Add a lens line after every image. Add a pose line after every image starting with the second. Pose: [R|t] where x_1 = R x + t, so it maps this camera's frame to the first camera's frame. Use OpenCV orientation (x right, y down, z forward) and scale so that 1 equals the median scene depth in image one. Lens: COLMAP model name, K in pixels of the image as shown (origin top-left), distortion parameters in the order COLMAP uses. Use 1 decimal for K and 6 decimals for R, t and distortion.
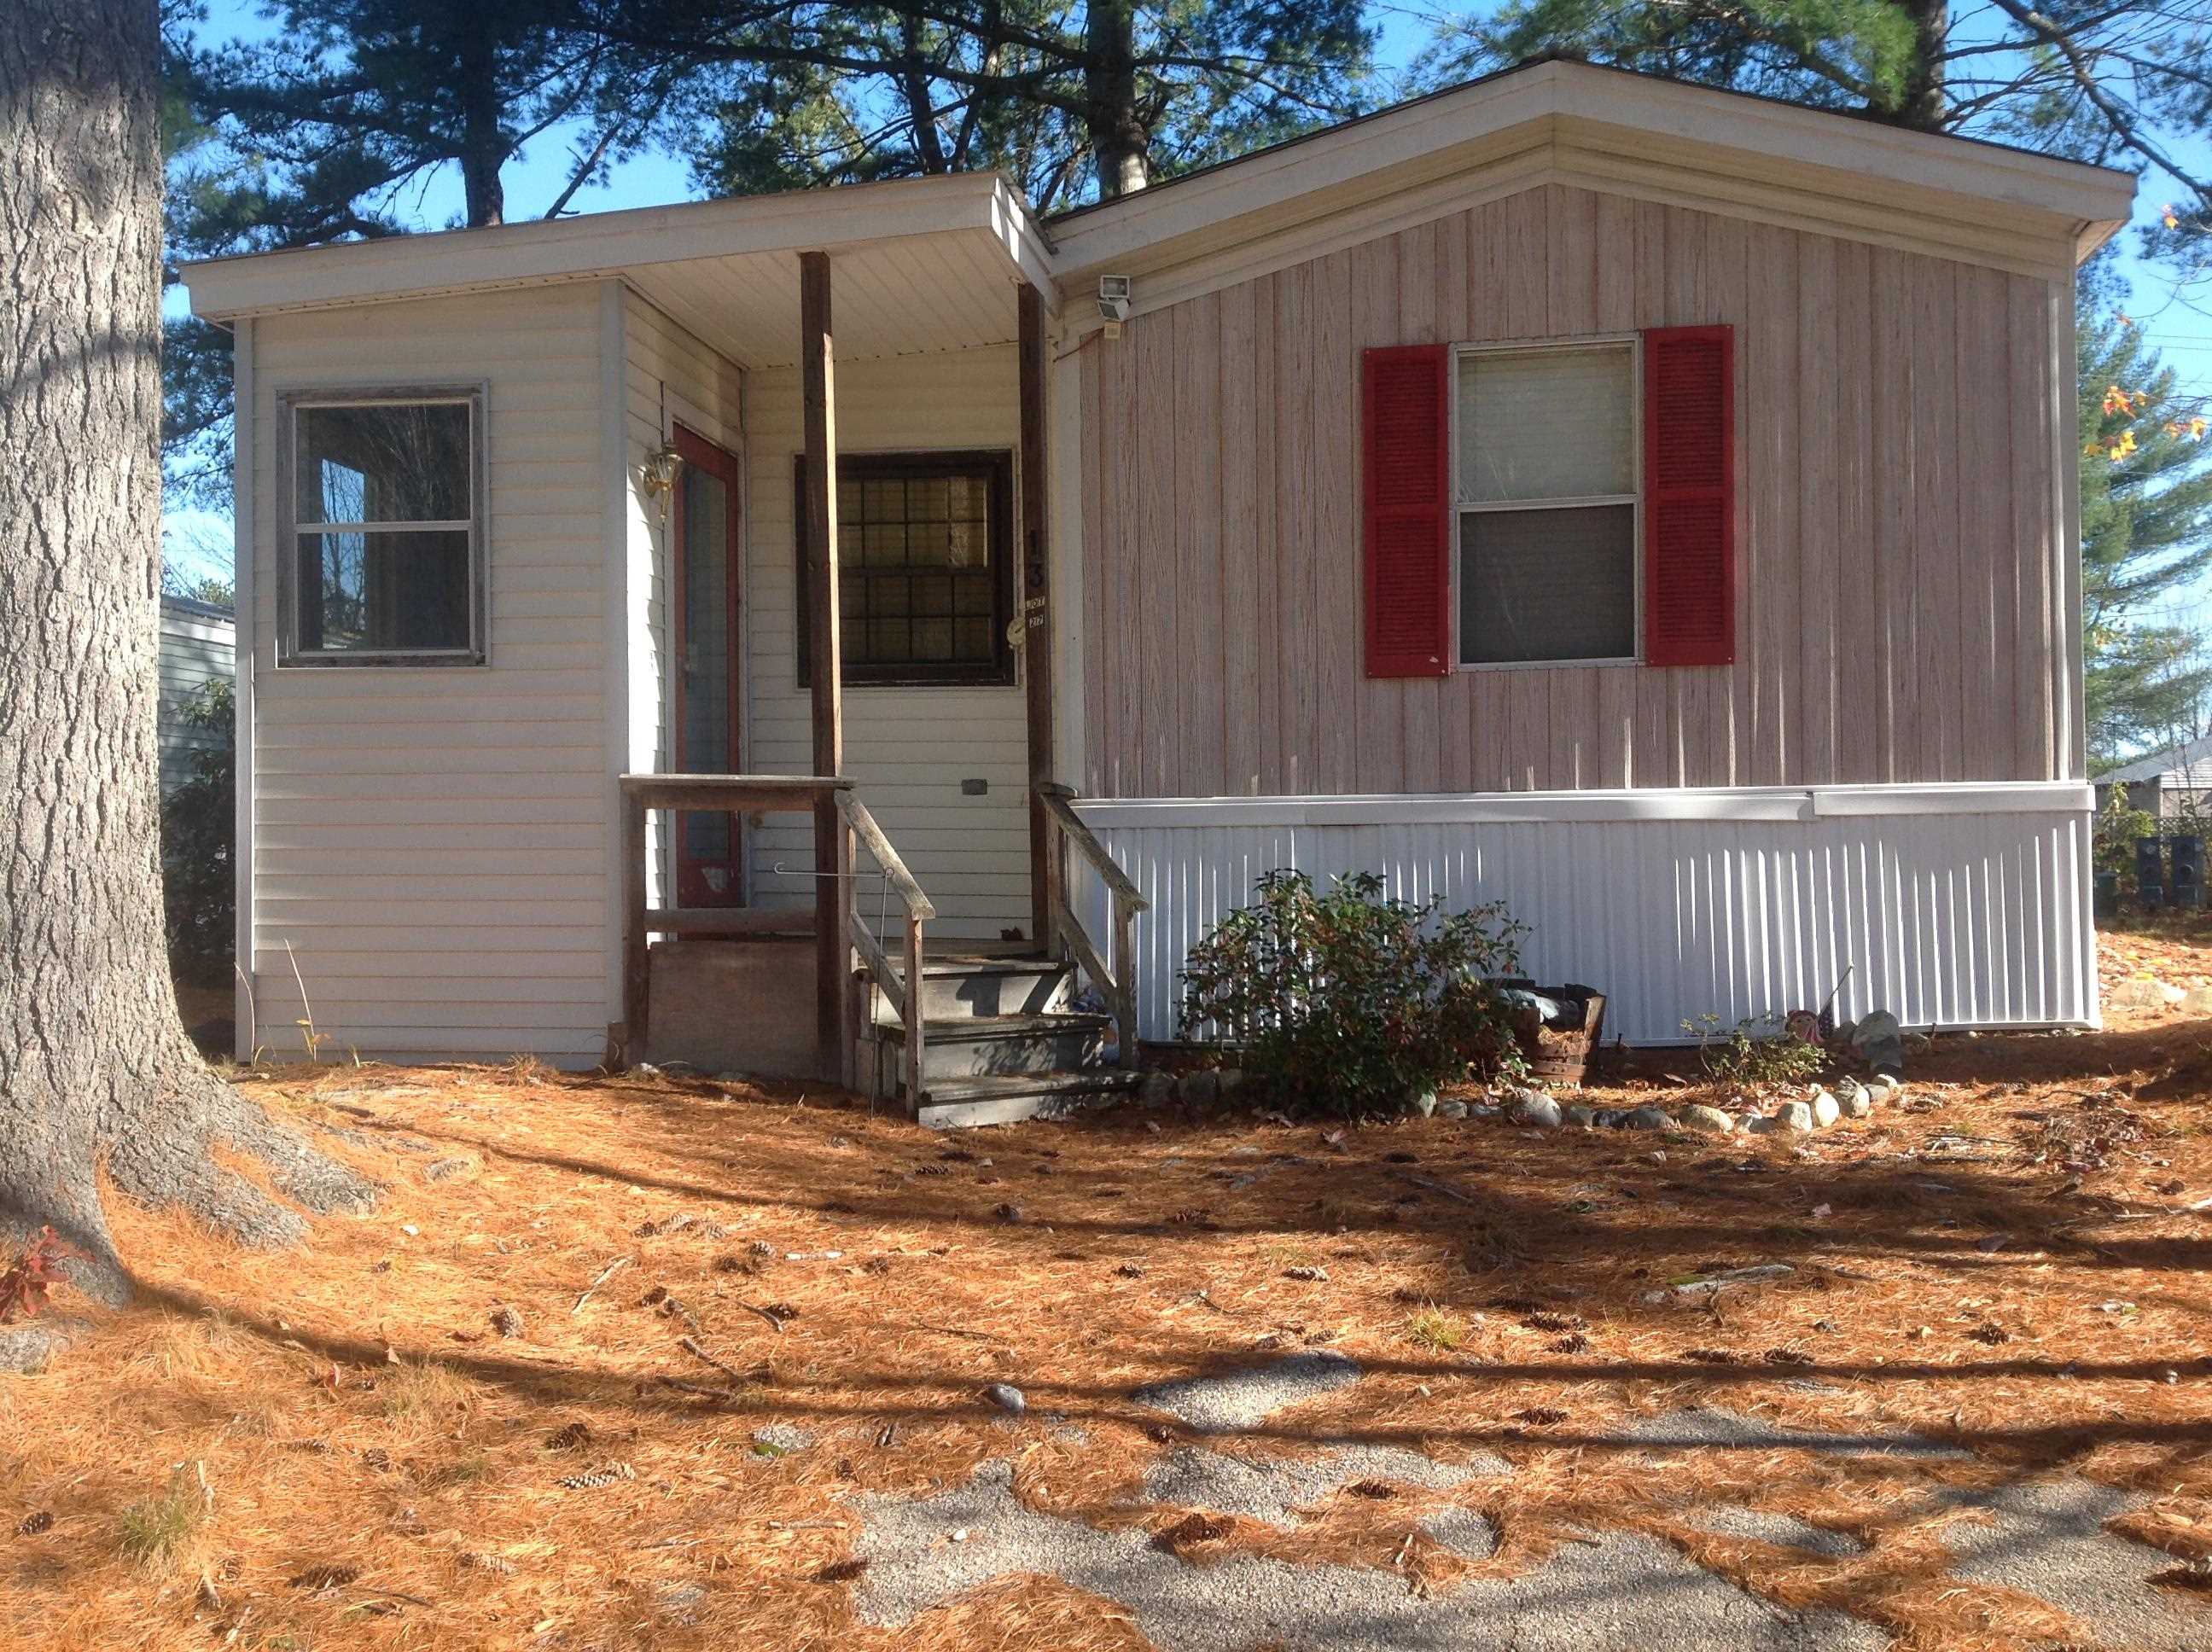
lens RADIAL K [[2057.1, 0, 1092.4], [0, 2057.1, 868.1], [0, 0, 1]] dist [0.167810, -0.397937]
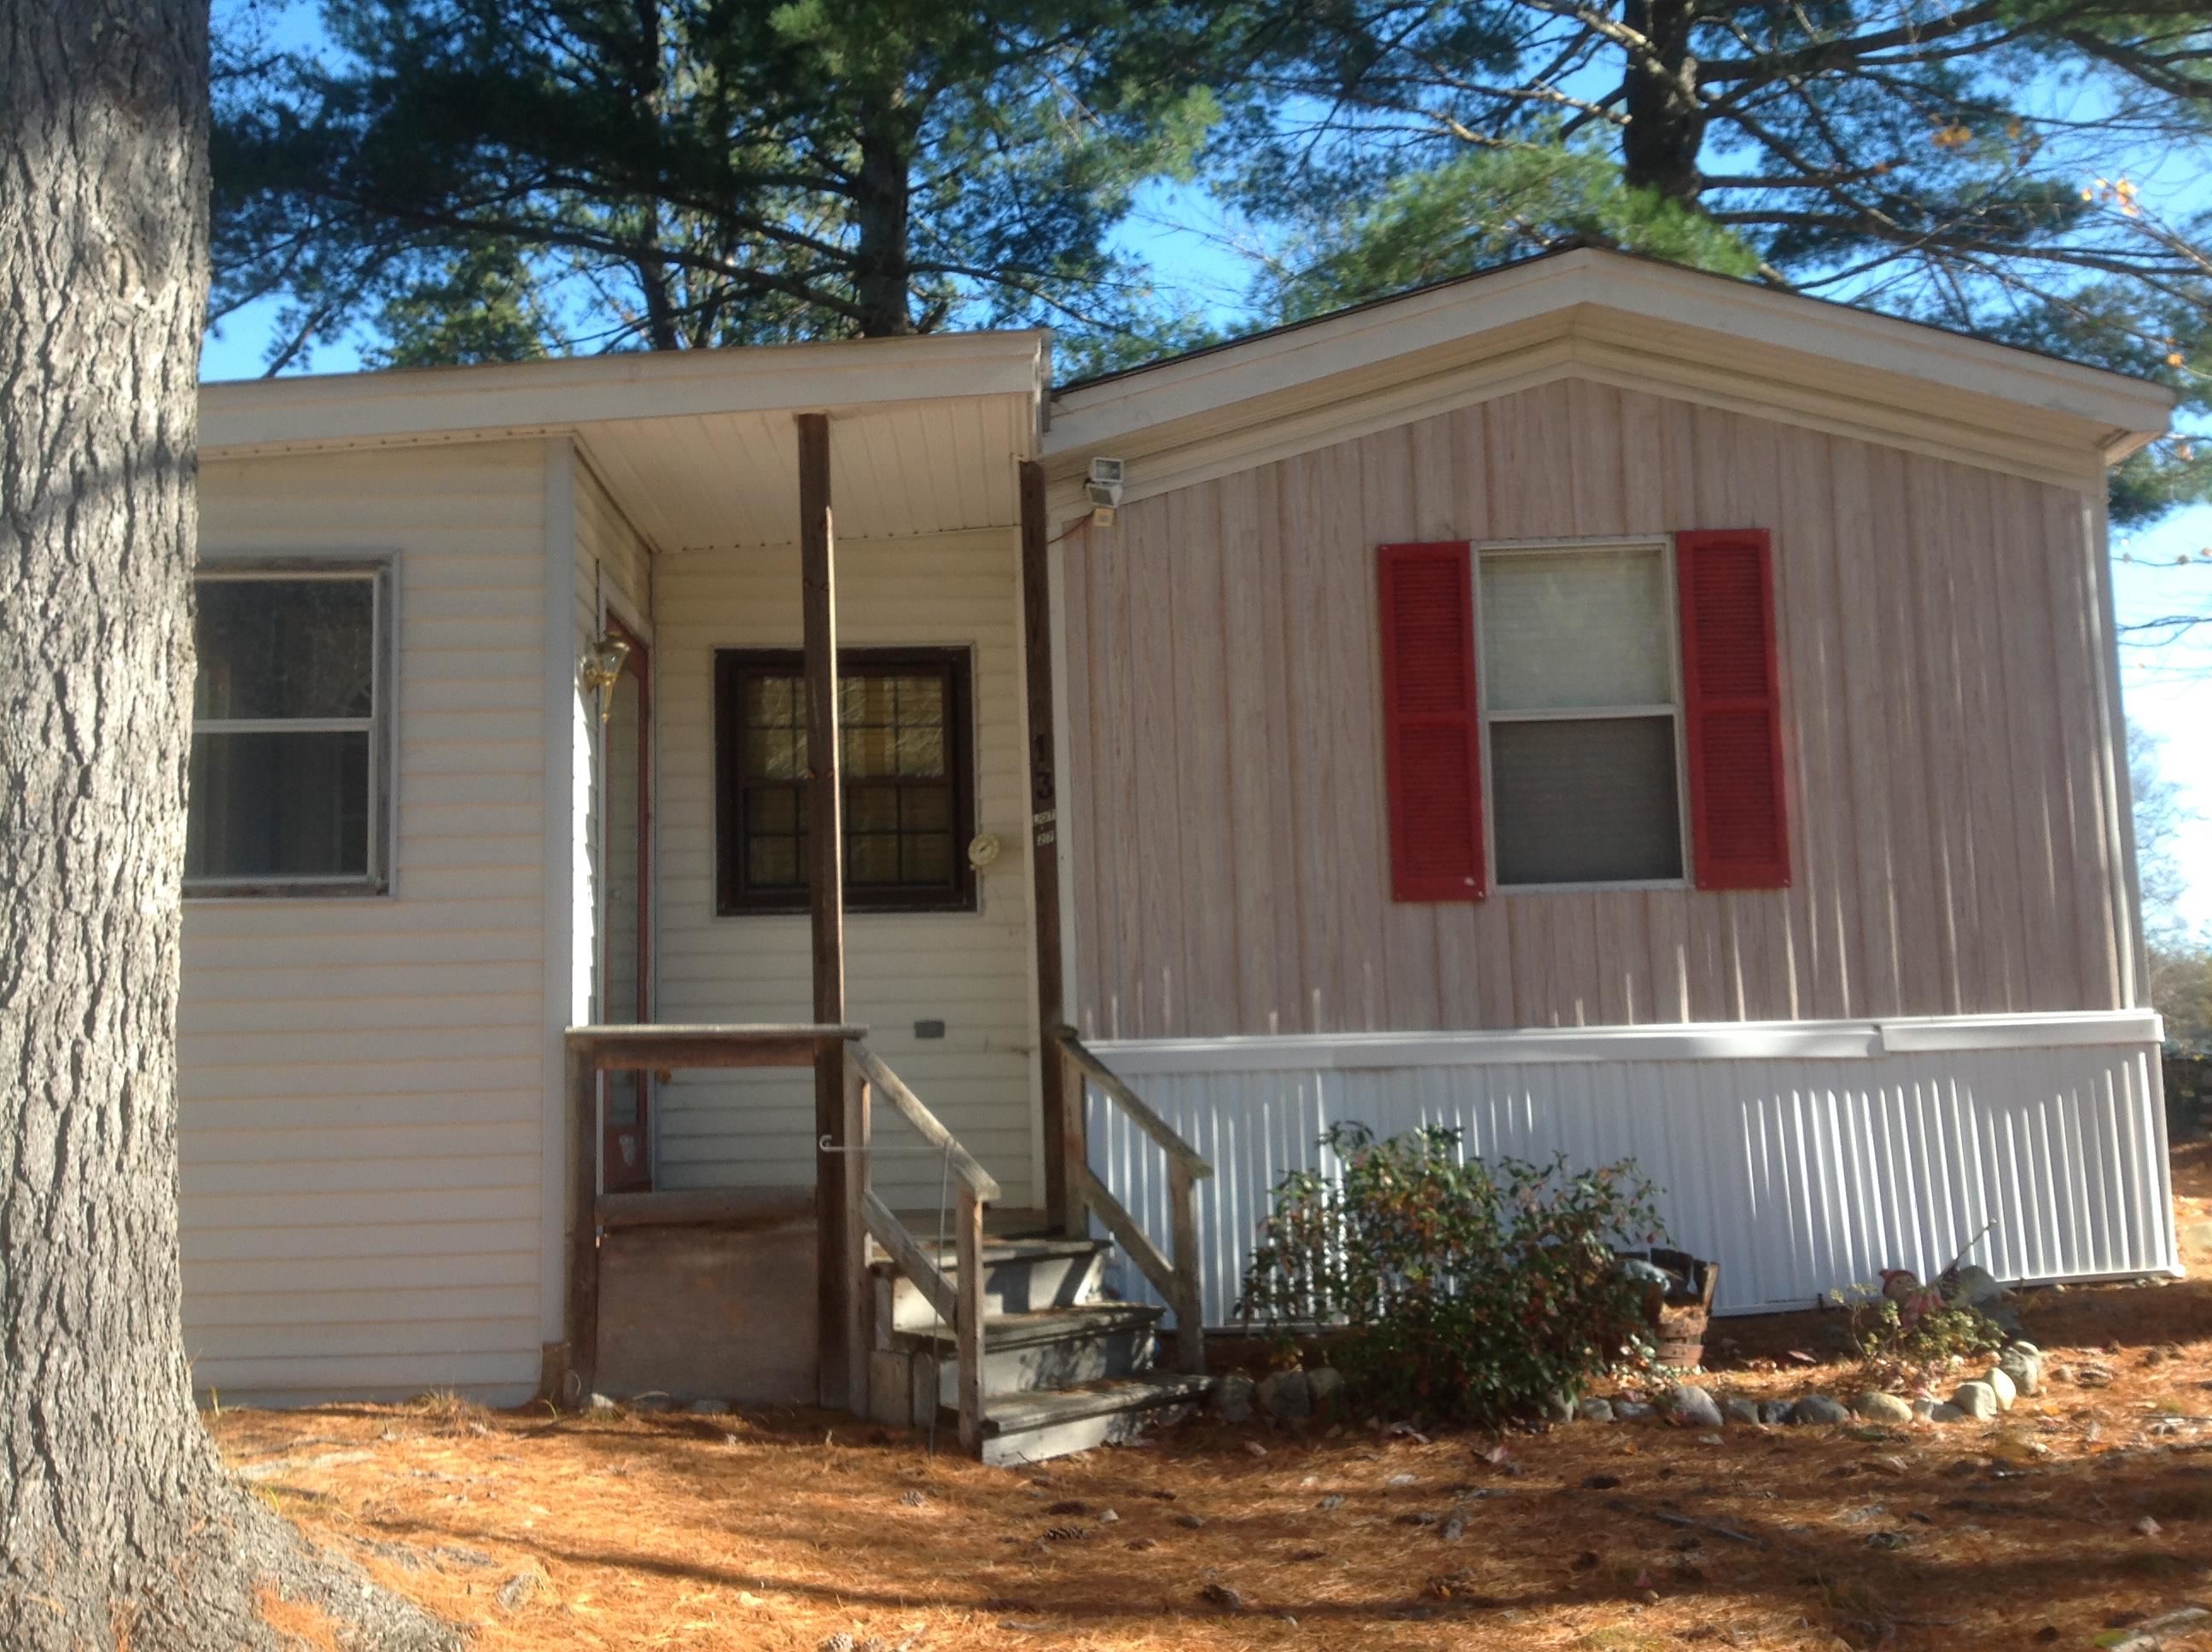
lens RADIAL K [[2091.9, 0, 1099.8], [0, 2091.9, 838.2], [0, 0, 1]] dist [0.152272, -0.302202]
pose [[0.982431, -0.000035, 0.186628, -0.172635], [0.022369, 0.992813, -0.117569, -0.016561], [-0.185282, 0.119678, 0.975370, 0.144741]]
